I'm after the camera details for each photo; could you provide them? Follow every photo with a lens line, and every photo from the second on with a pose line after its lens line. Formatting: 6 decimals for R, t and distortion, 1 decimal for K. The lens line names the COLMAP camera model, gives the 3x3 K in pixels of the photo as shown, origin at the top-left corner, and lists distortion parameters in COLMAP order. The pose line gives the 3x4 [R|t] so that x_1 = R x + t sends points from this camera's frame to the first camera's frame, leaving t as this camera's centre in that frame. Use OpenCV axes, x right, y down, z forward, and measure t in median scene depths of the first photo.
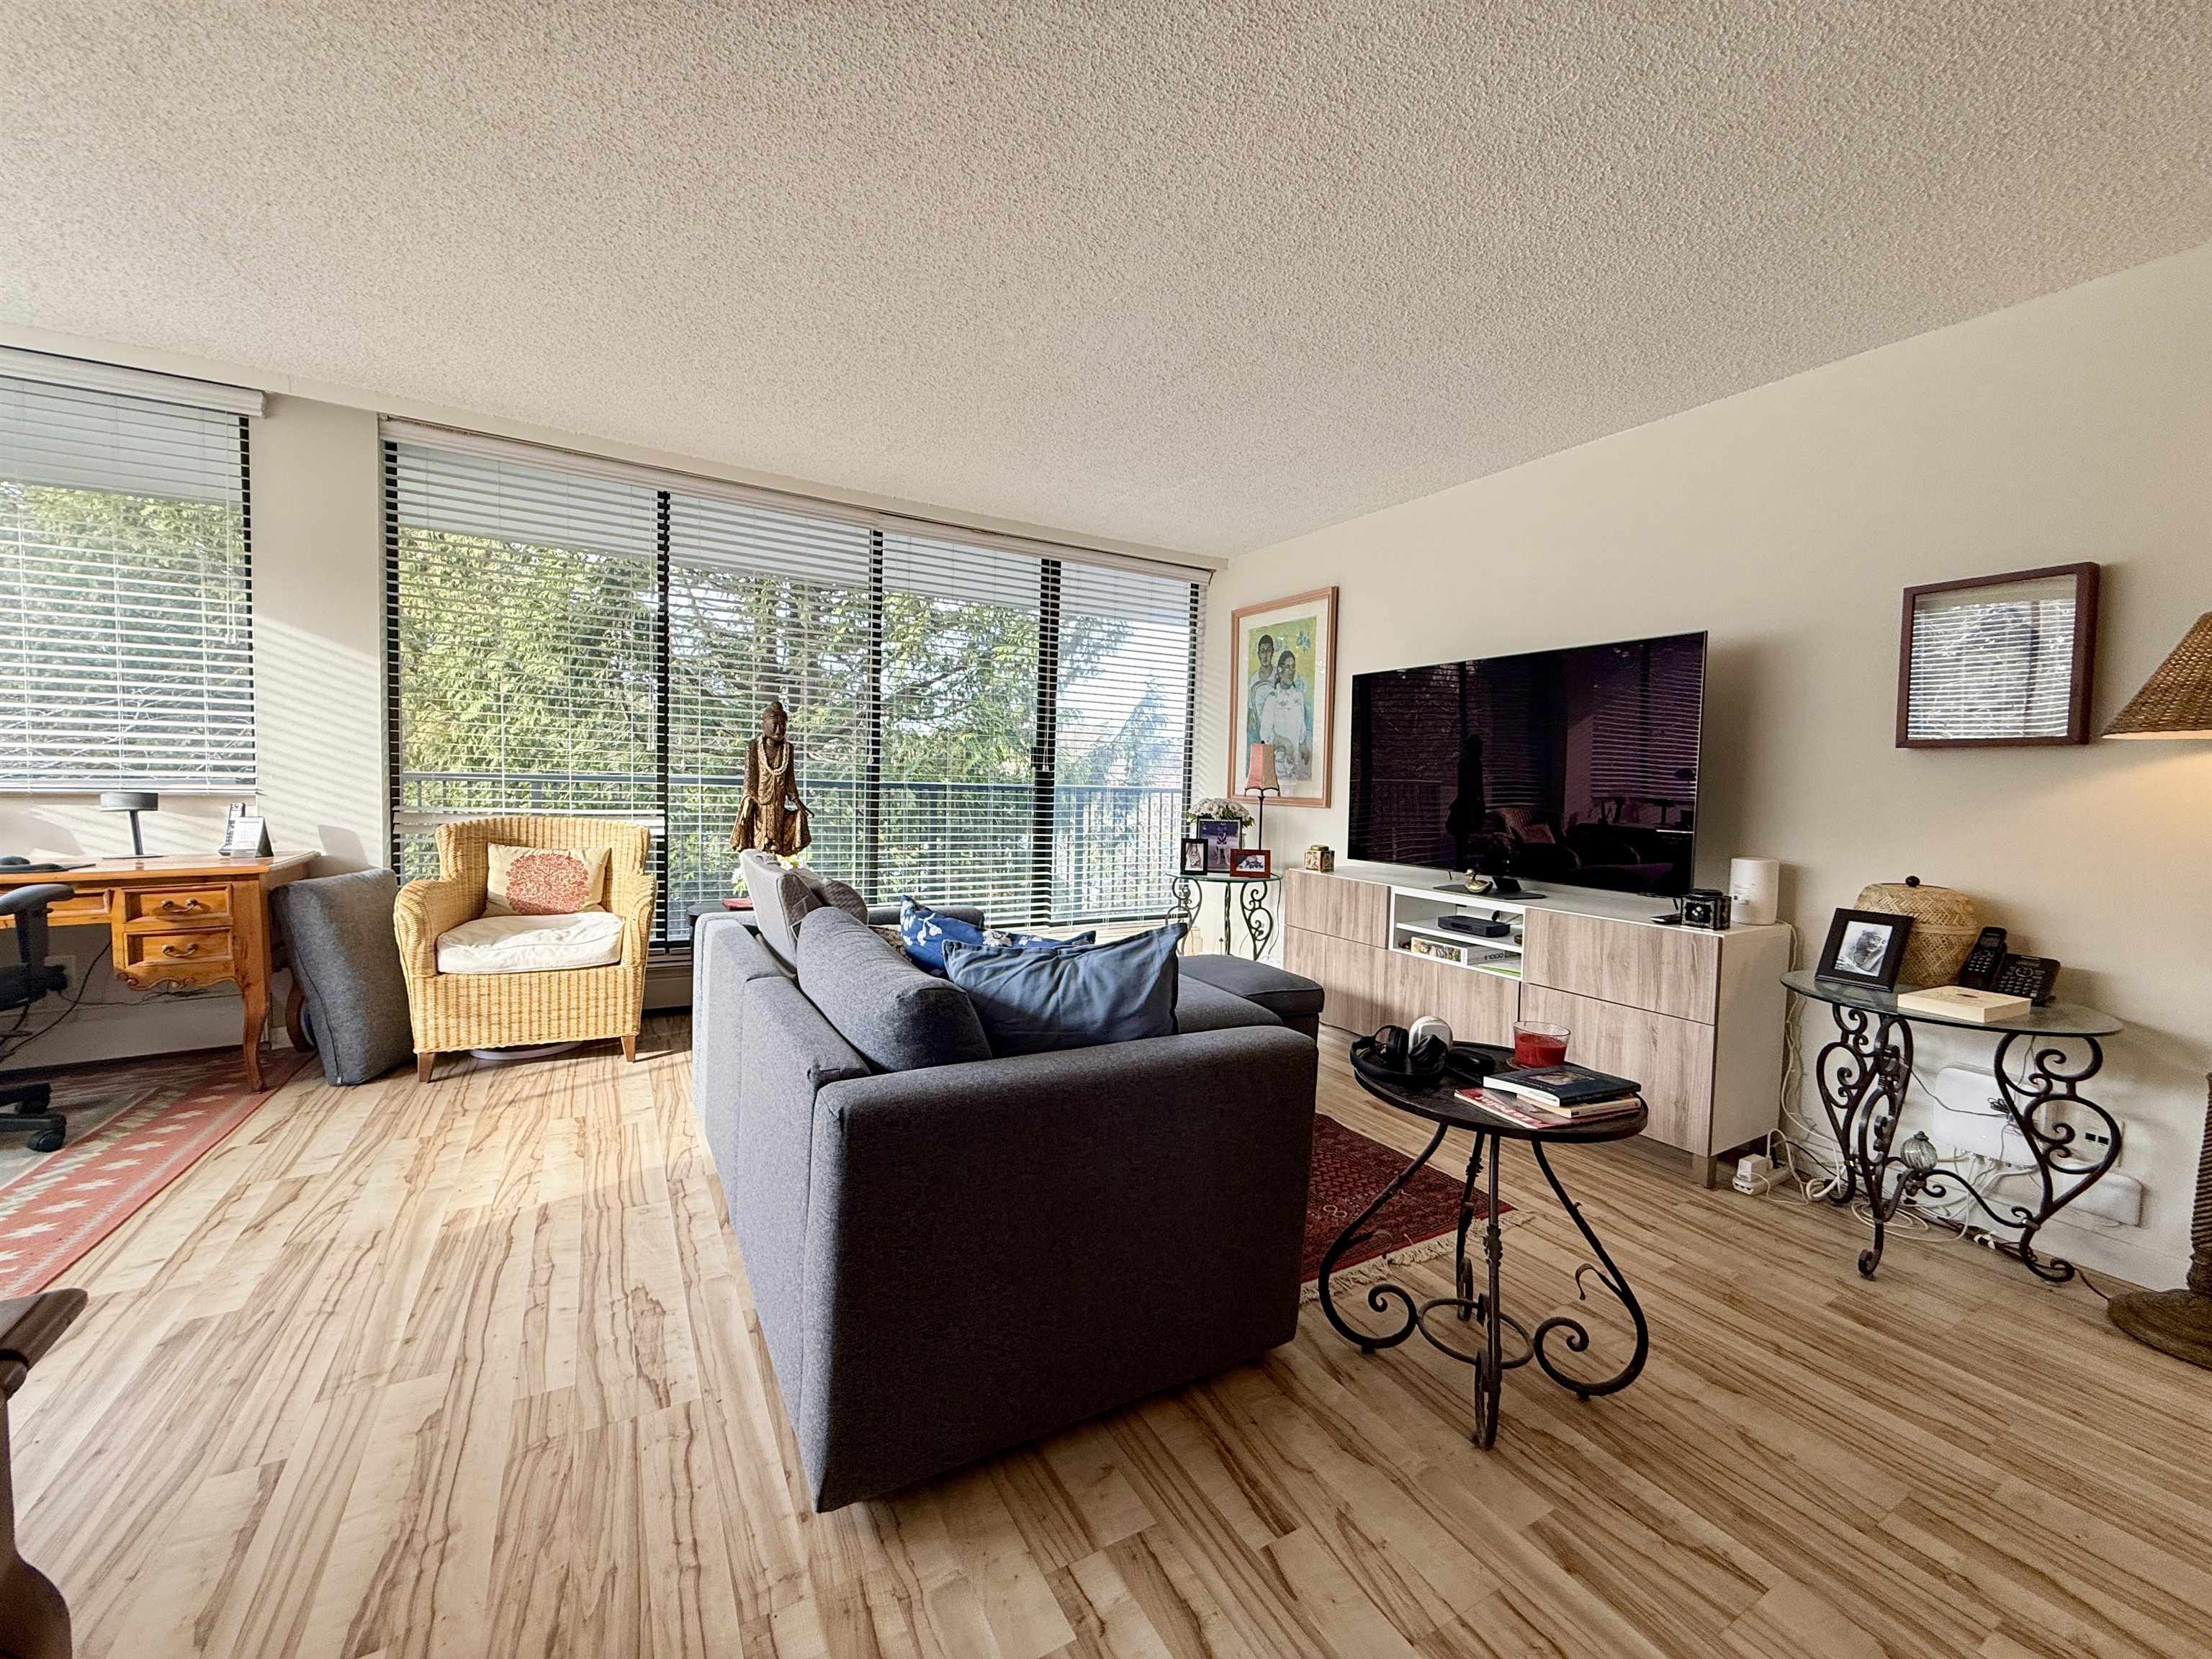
lens RADIAL K [[880.0, 0, 1101.3], [0, 880.0, 822.0], [0, 0, 1]] dist [0.000610, 0.000089]
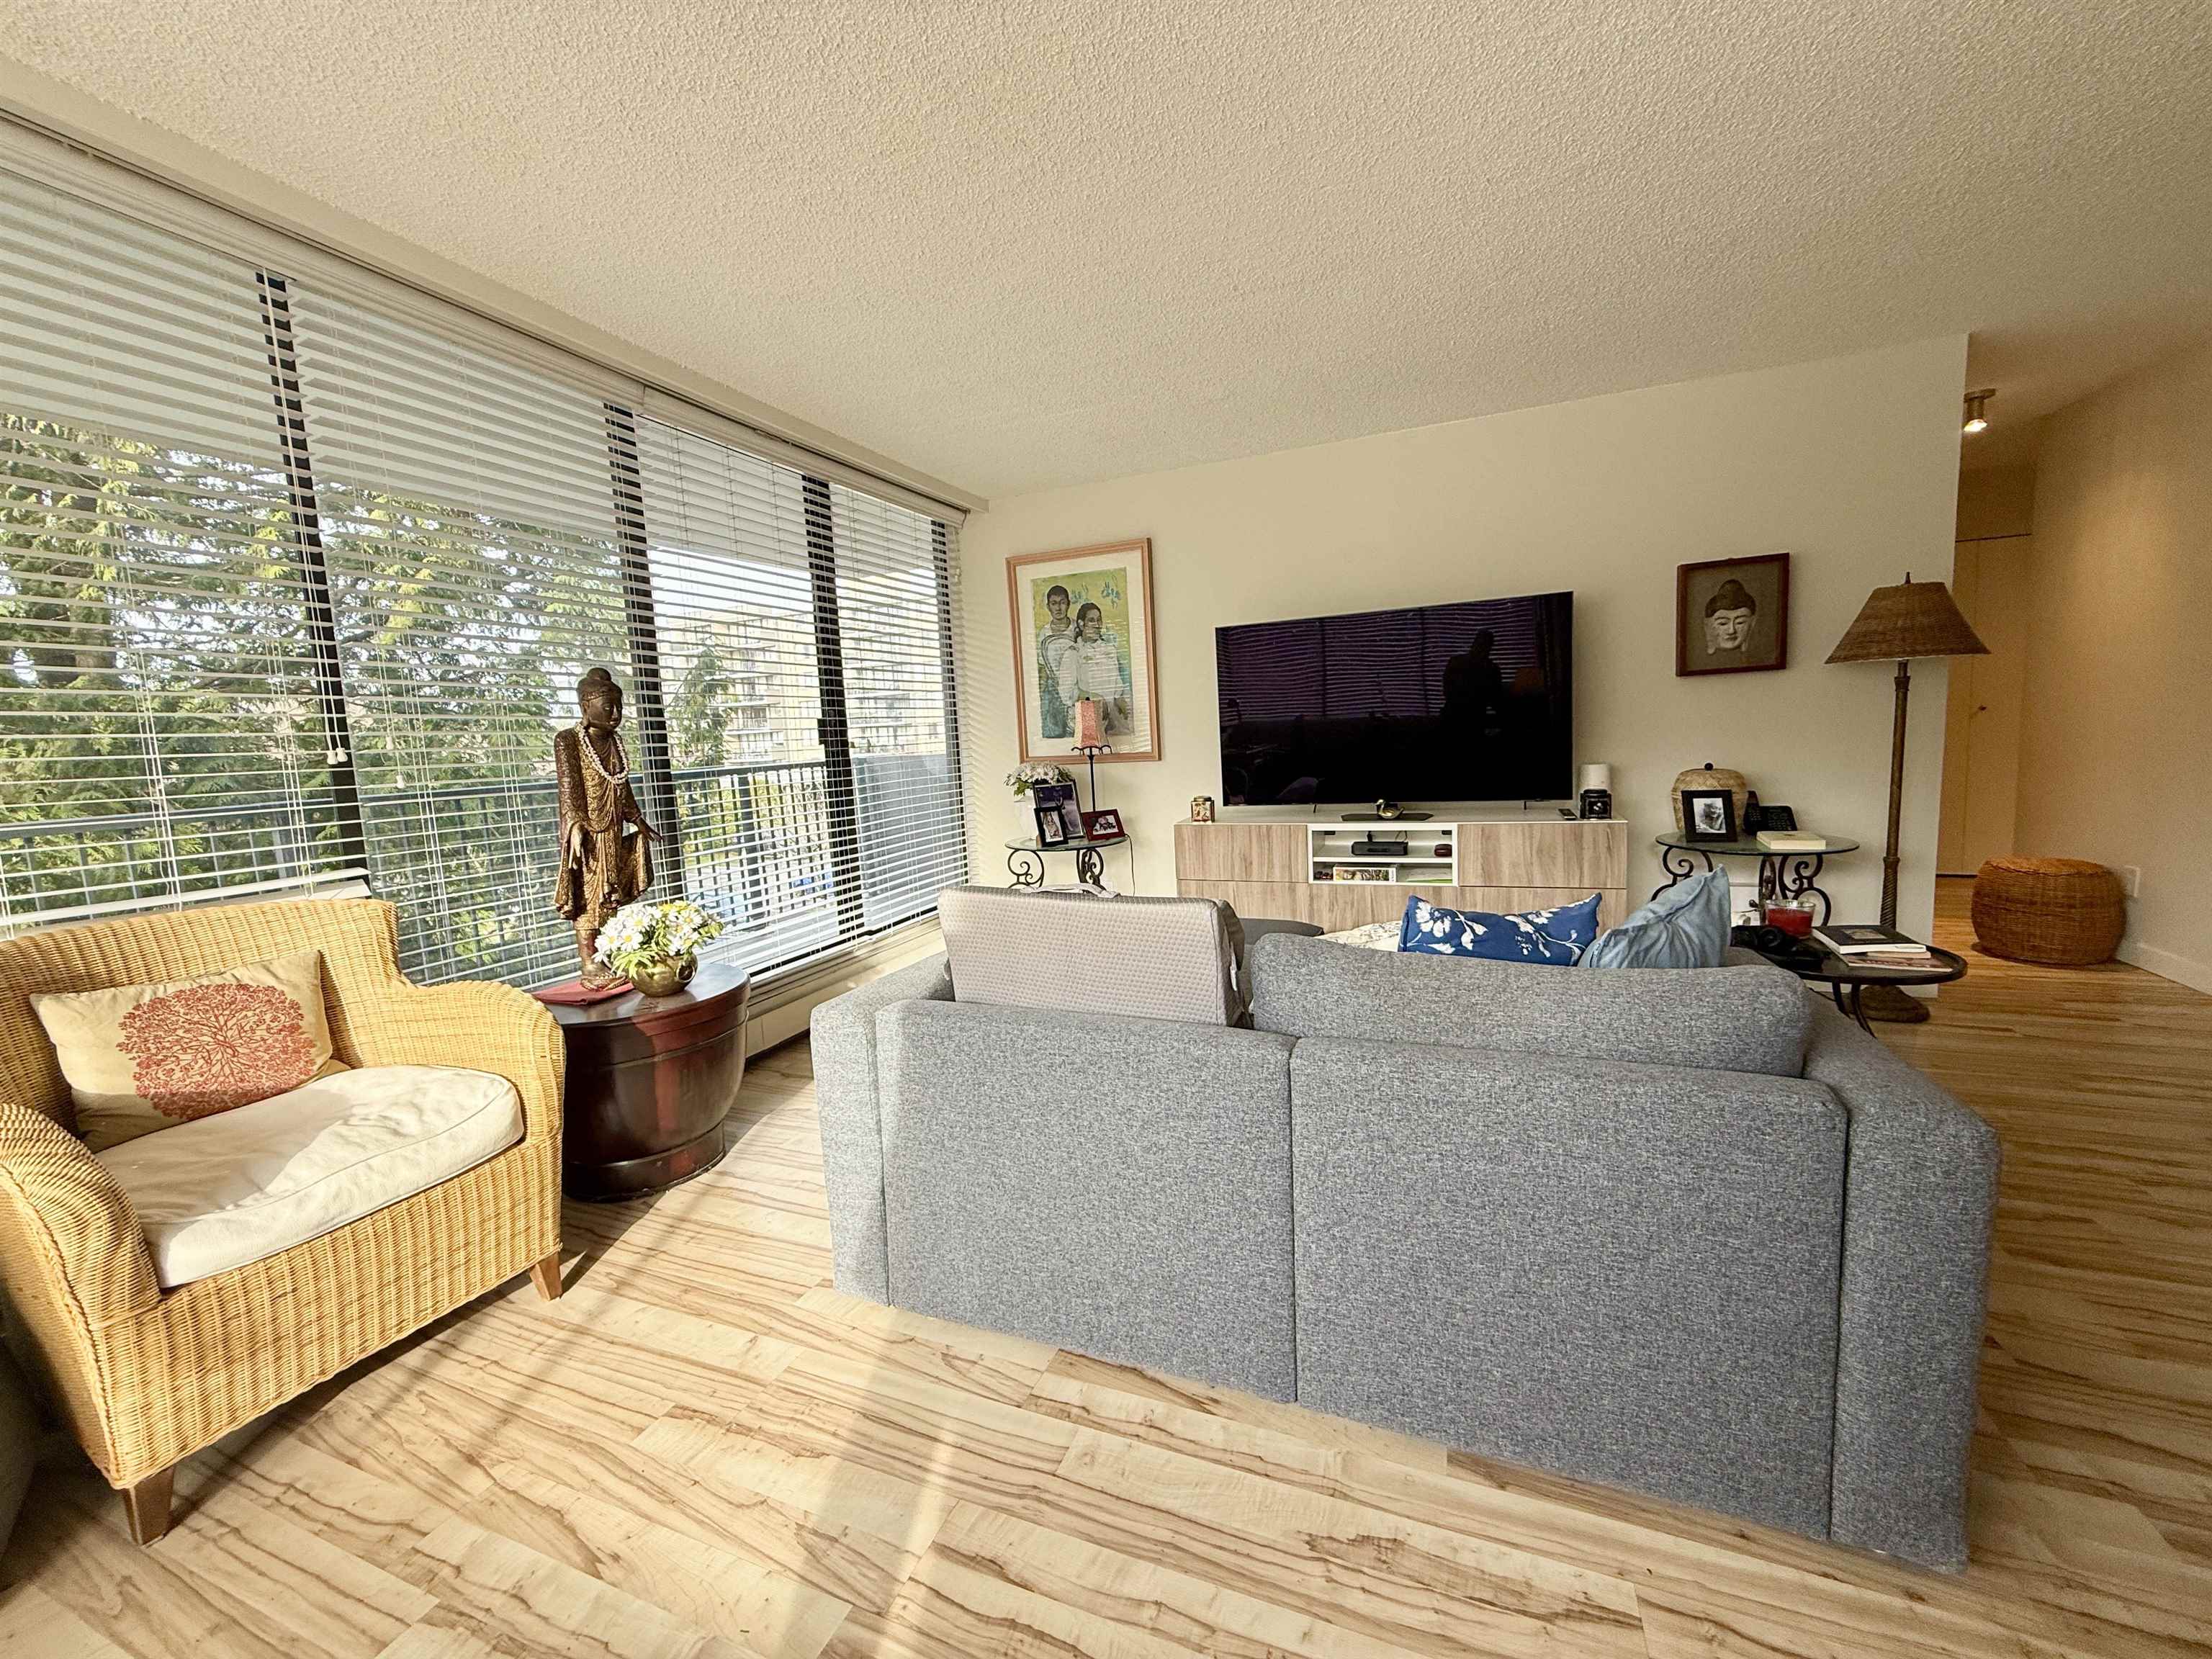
lens RADIAL K [[878.6, 0, 1101.8], [0, 878.6, 821.8], [0, 0, 1]] dist [0.001017, 0.000306]
pose [[0.787367, -0.131961, 0.602195, -0.621540], [0.103836, 0.991254, 0.081451, -0.053155], [-0.607677, -0.001602, 0.794183, 0.358106]]
